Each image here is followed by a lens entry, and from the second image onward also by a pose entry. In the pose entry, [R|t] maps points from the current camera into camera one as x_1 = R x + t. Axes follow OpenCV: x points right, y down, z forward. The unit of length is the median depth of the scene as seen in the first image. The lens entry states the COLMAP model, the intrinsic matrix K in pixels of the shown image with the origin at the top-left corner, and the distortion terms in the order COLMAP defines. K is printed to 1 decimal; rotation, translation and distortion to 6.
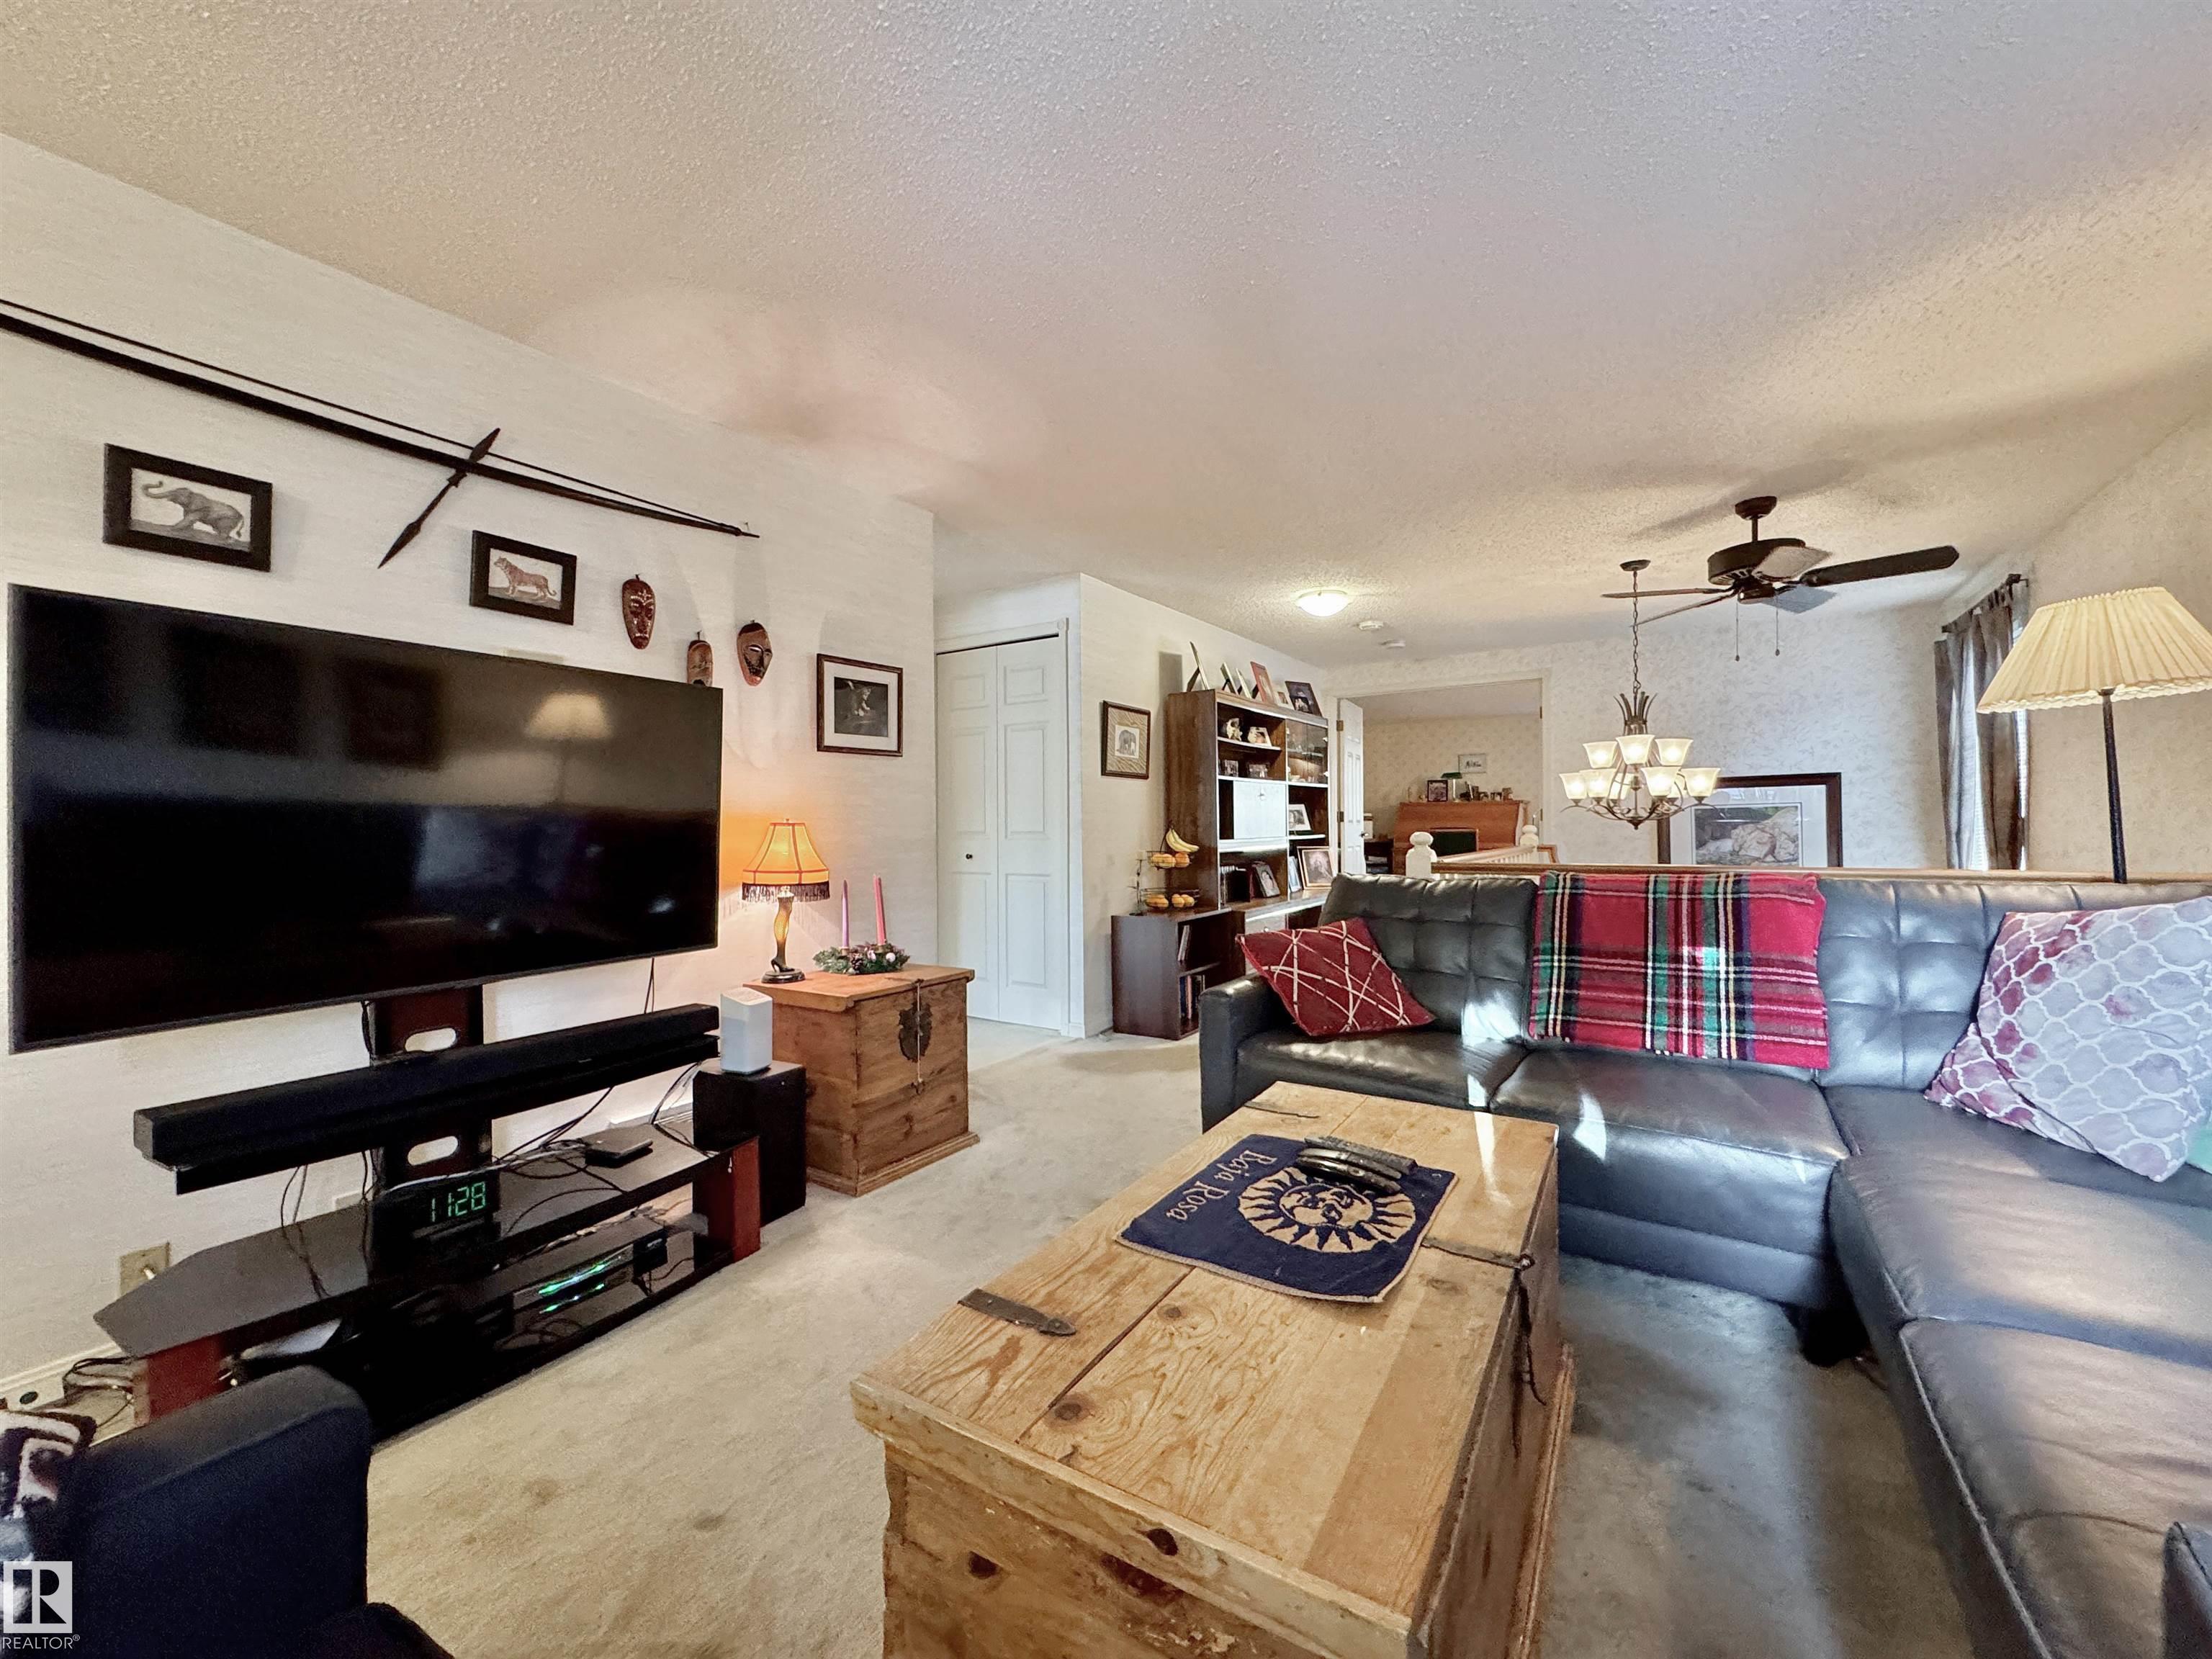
lens RADIAL K [[883.3, 0, 1104.2], [0, 883.3, 826.7], [0, 0, 1]] dist [-0.001149, -0.000112]
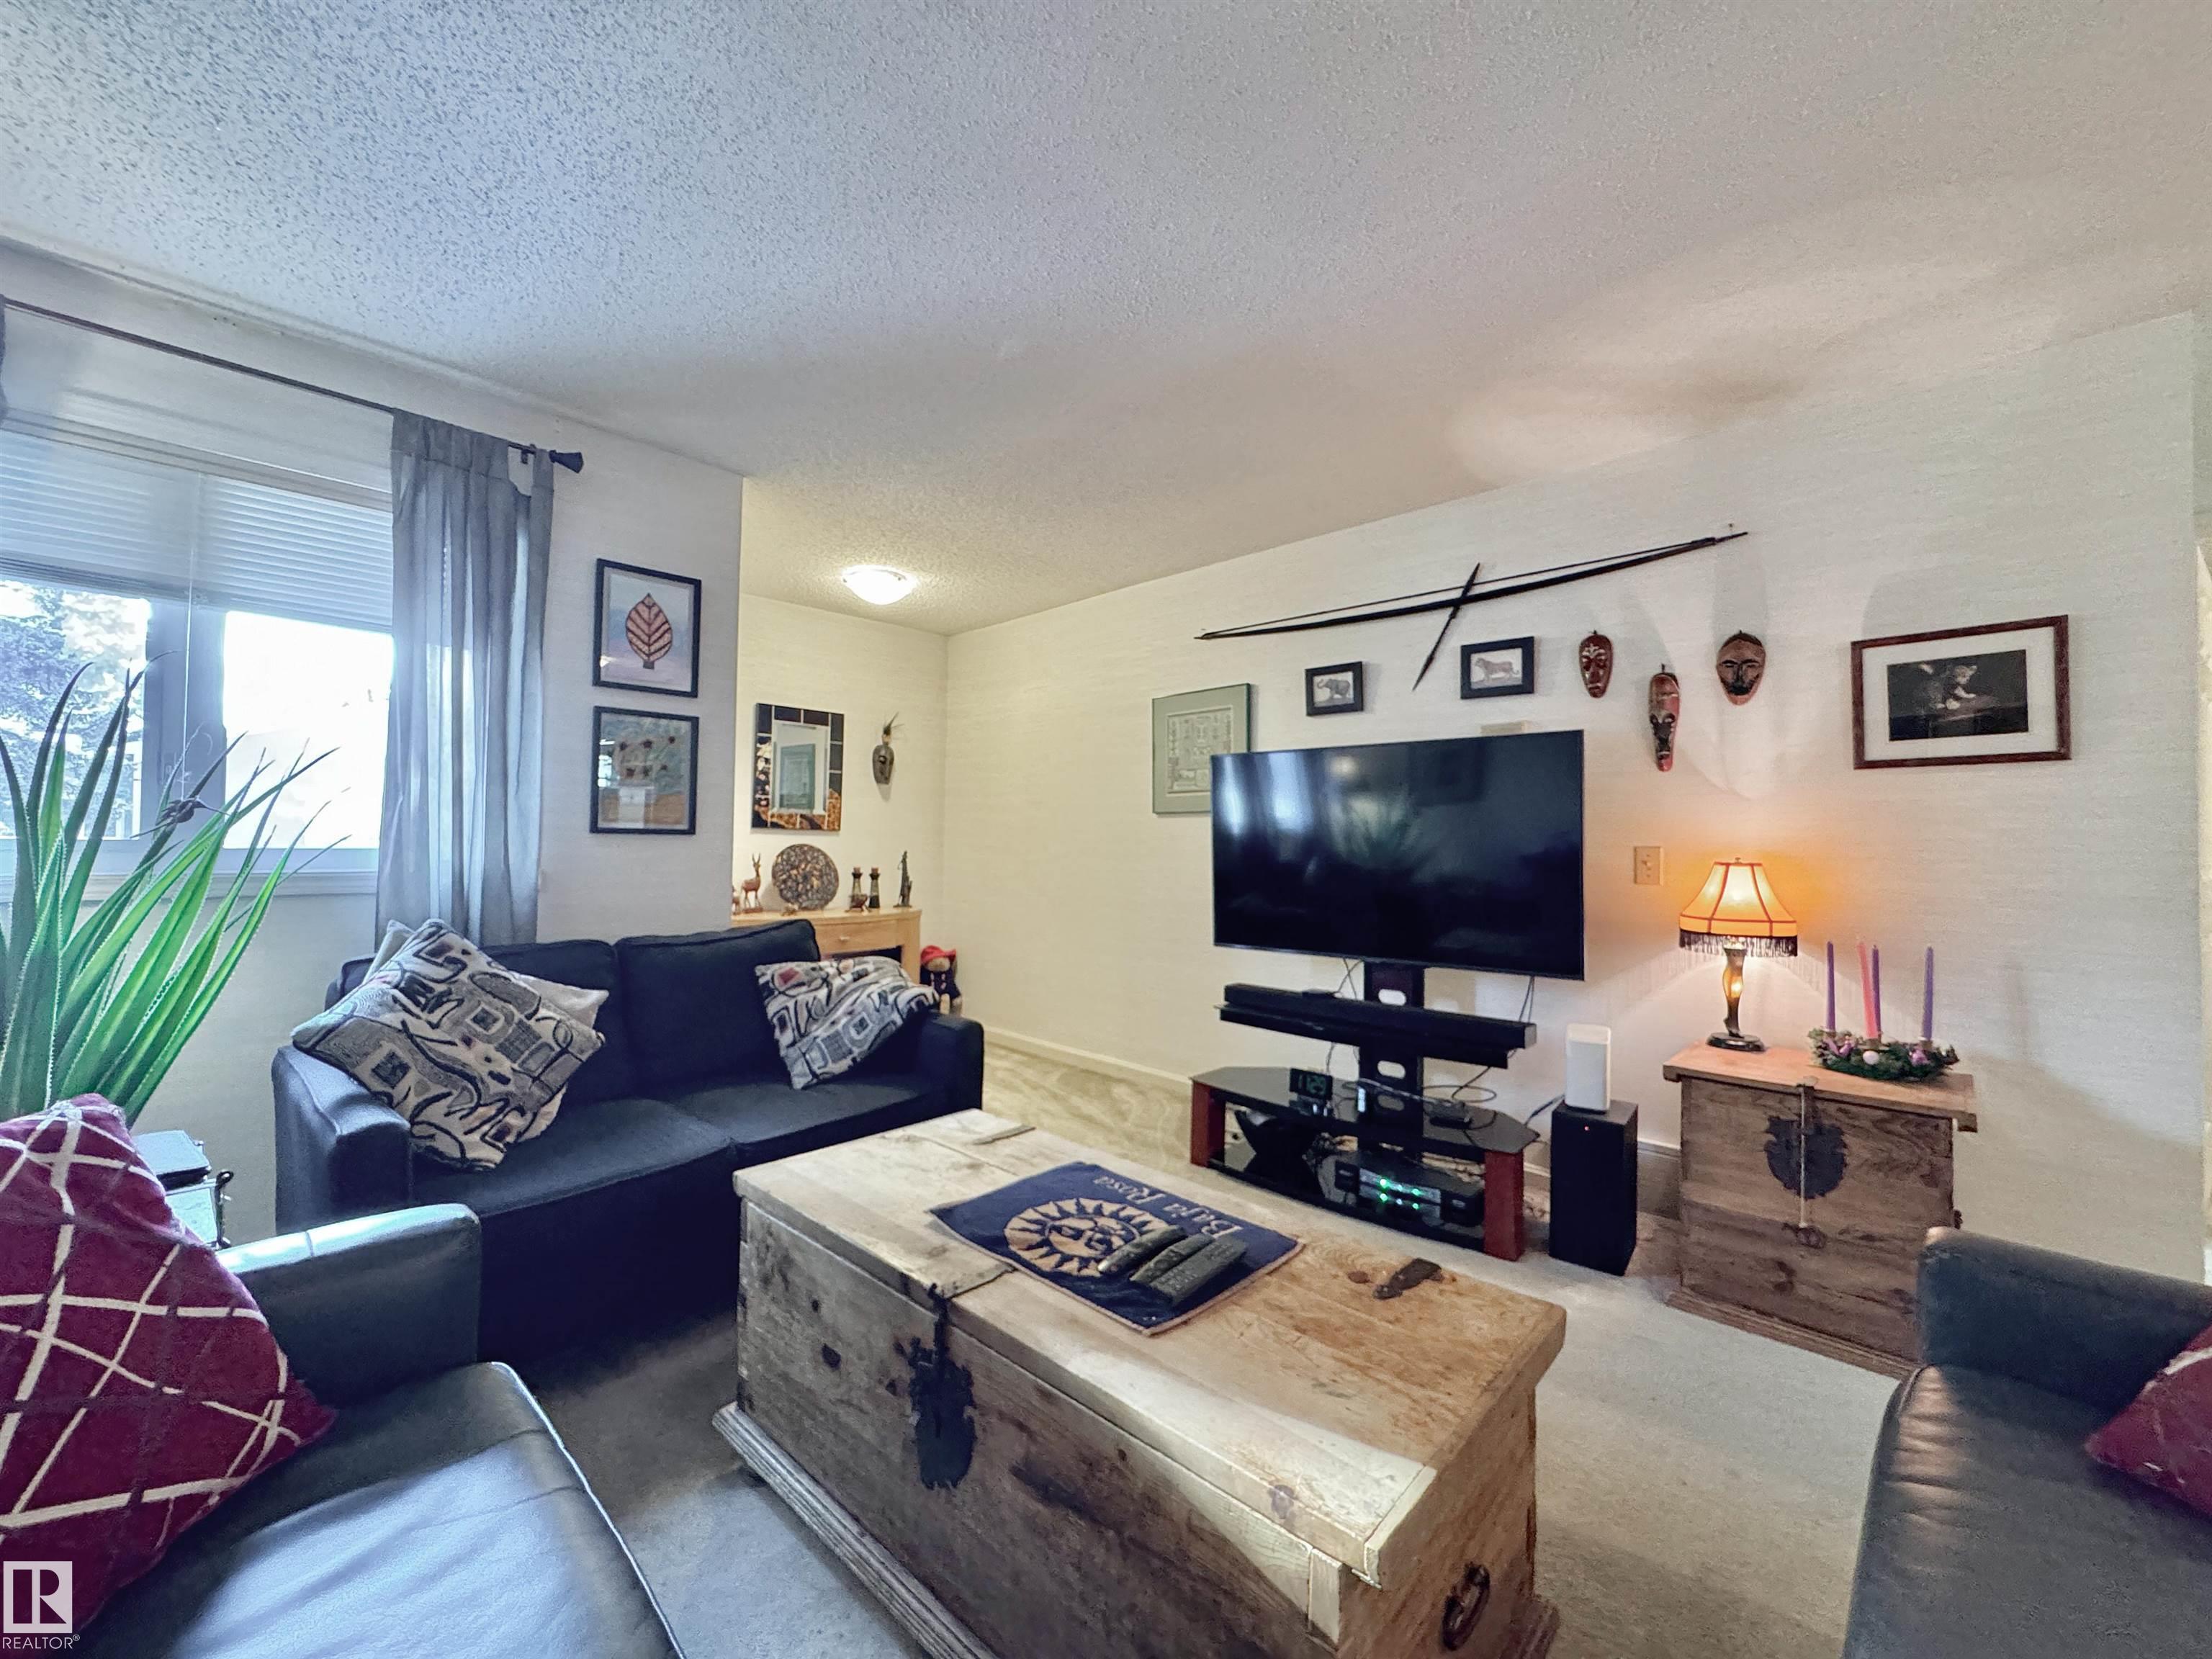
lens RADIAL K [[883.3, 0, 1104.2], [0, 883.3, 826.7], [0, 0, 1]] dist [-0.001149, -0.000112]
pose [[-0.192605, -0.012022, -0.981203, 0.753900], [-0.014590, 0.999850, -0.009386, -0.027764], [0.981168, 0.012508, -0.192751, 0.710384]]
